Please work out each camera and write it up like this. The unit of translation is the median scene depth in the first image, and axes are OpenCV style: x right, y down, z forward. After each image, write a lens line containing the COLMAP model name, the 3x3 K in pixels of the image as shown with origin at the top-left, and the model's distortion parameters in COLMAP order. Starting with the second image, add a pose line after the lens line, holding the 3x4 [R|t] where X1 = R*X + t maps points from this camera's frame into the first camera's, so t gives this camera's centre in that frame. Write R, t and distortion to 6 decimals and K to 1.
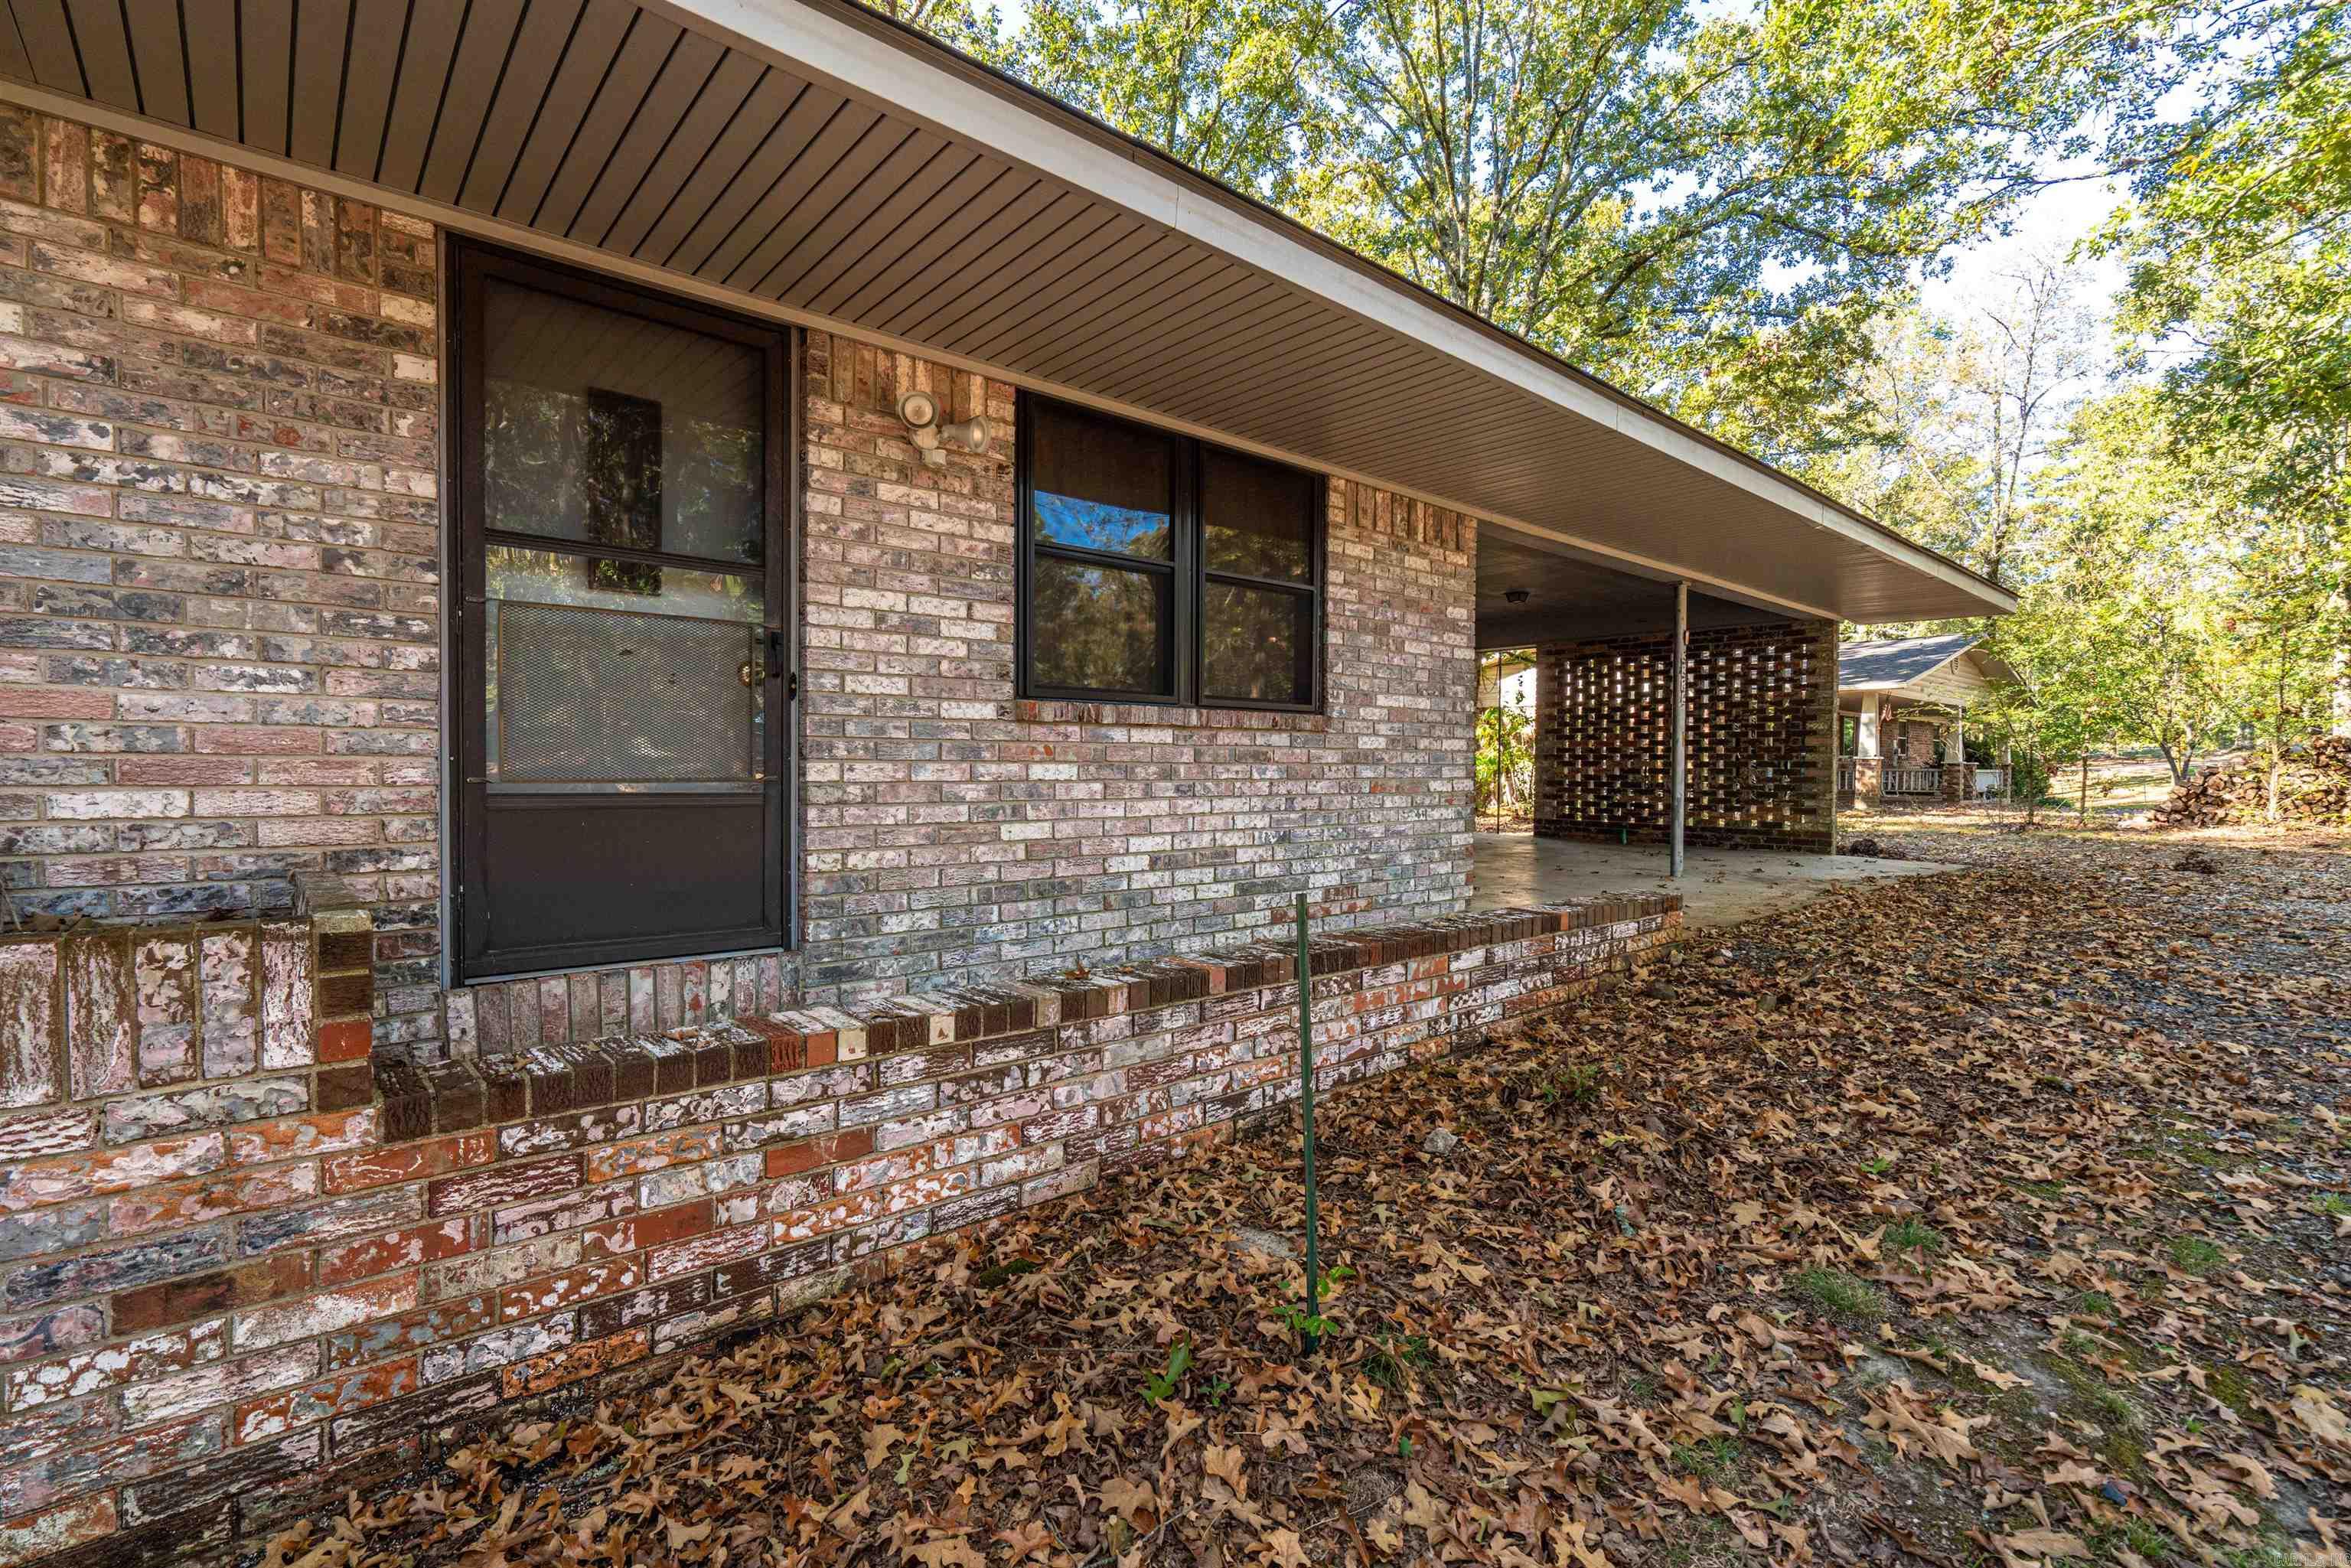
lens RADIAL K [[1084.9, 0, 1218.0], [0, 1084.9, 768.9], [0, 0, 1]] dist [-0.007626, 0.003465]
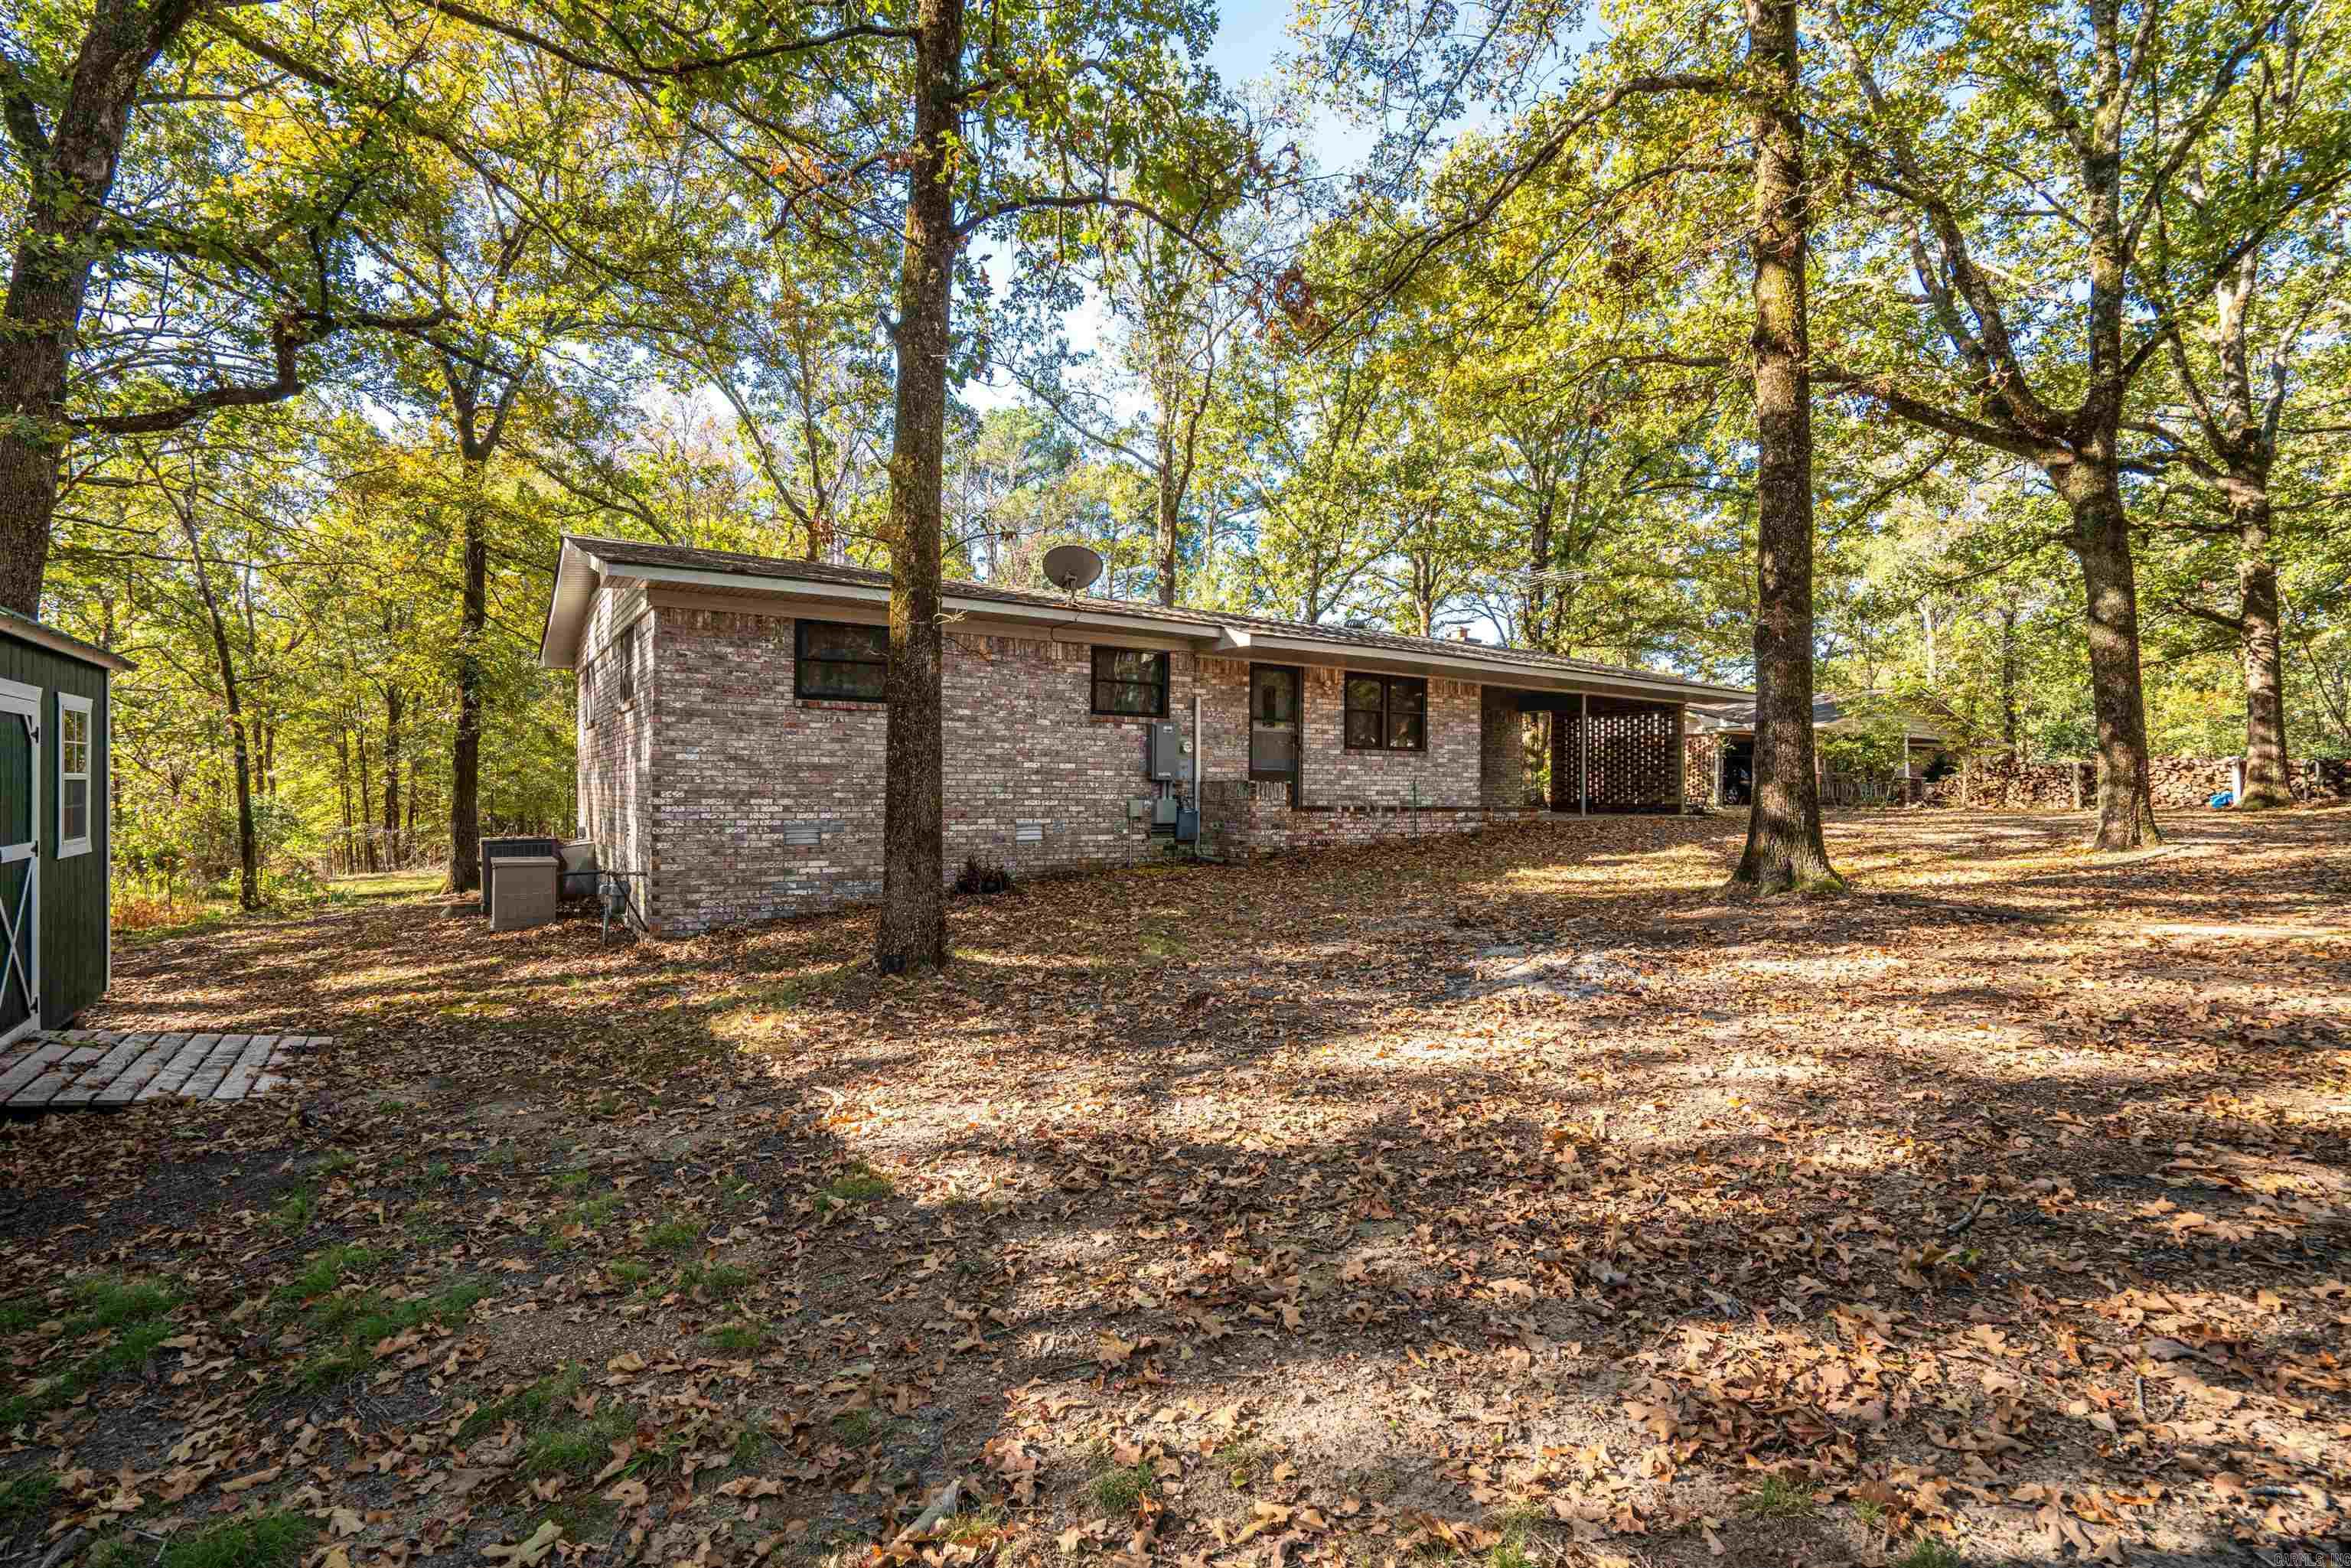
lens RADIAL K [[1084.9, 0, 1196.5], [0, 1084.9, 786.7], [0, 0, 1]] dist [-0.007626, 0.003465]
pose [[0.989678, -0.000136, -0.143309, -0.154855], [-0.000715, 0.999982, -0.005883, 0.097859], [0.143307, 0.005924, 0.989661, -3.002246]]
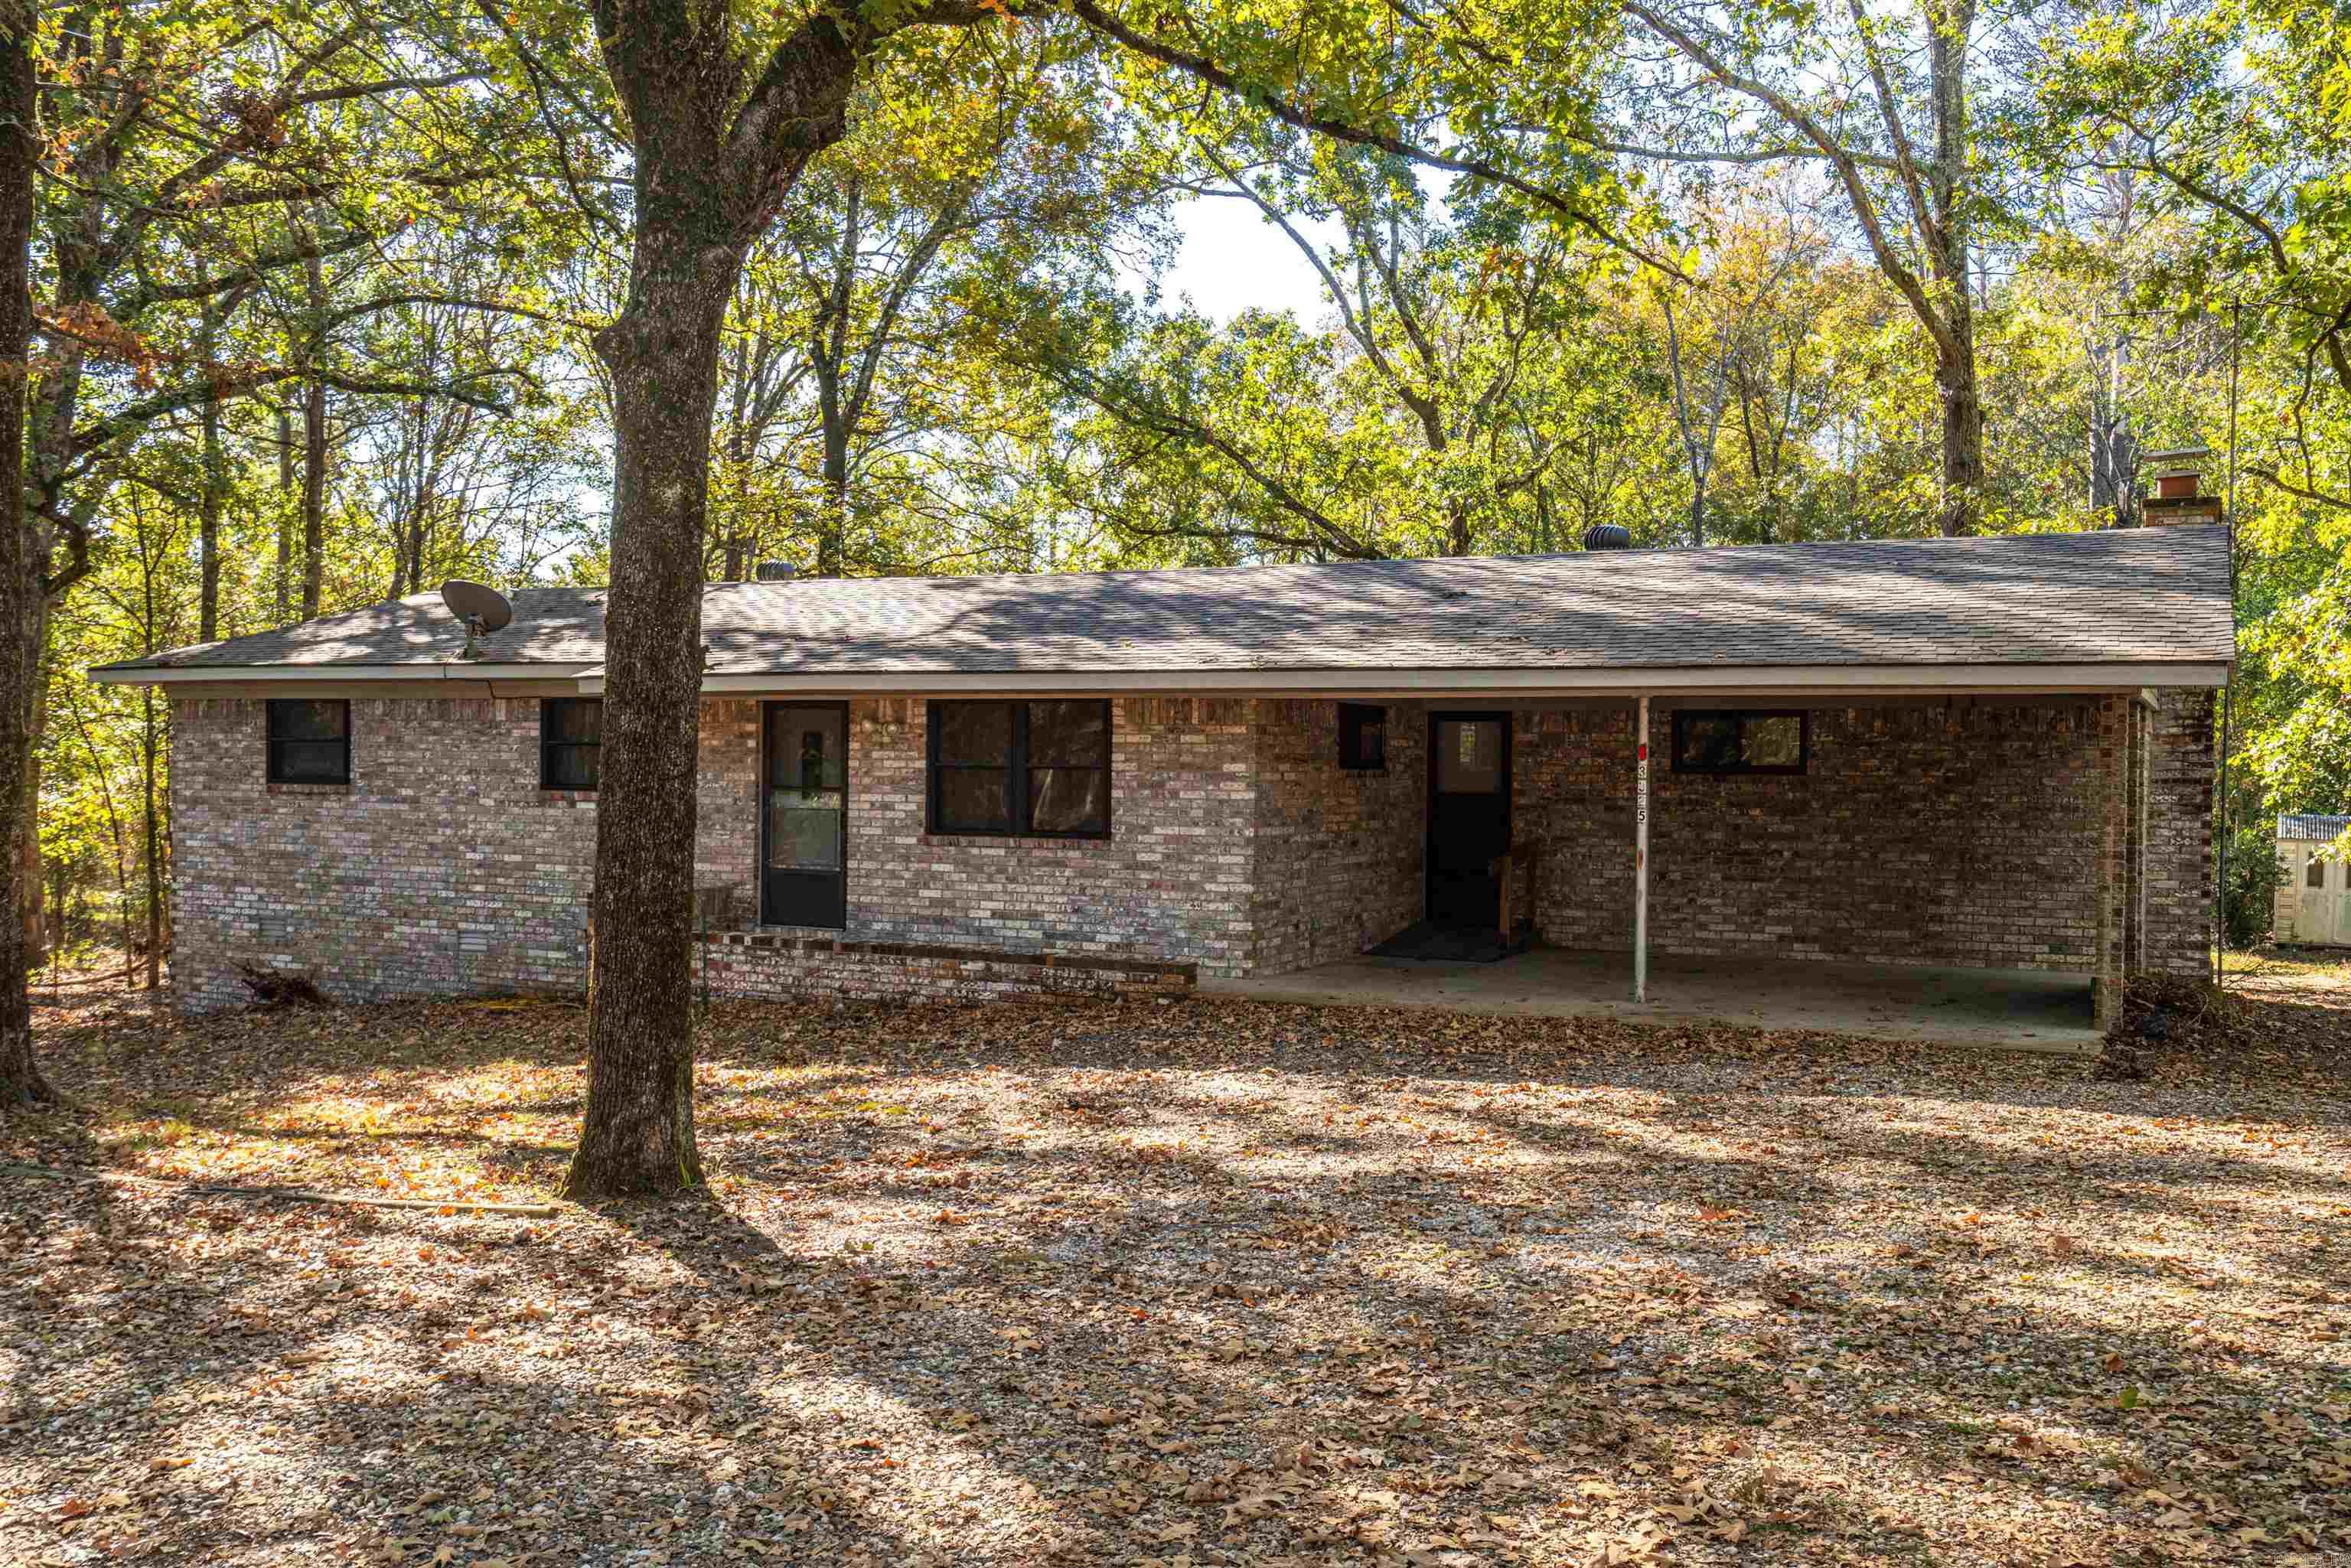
lens RADIAL K [[2022.9, 0, 1155.0], [0, 2022.9, 791.2], [0, 0, 1]] dist [0.017537, -0.014448]
pose [[0.366713, 0.010432, -0.930276, 3.958251], [-0.011963, 0.999907, 0.006497, -0.190662], [0.930257, 0.008746, 0.366804, -0.115161]]
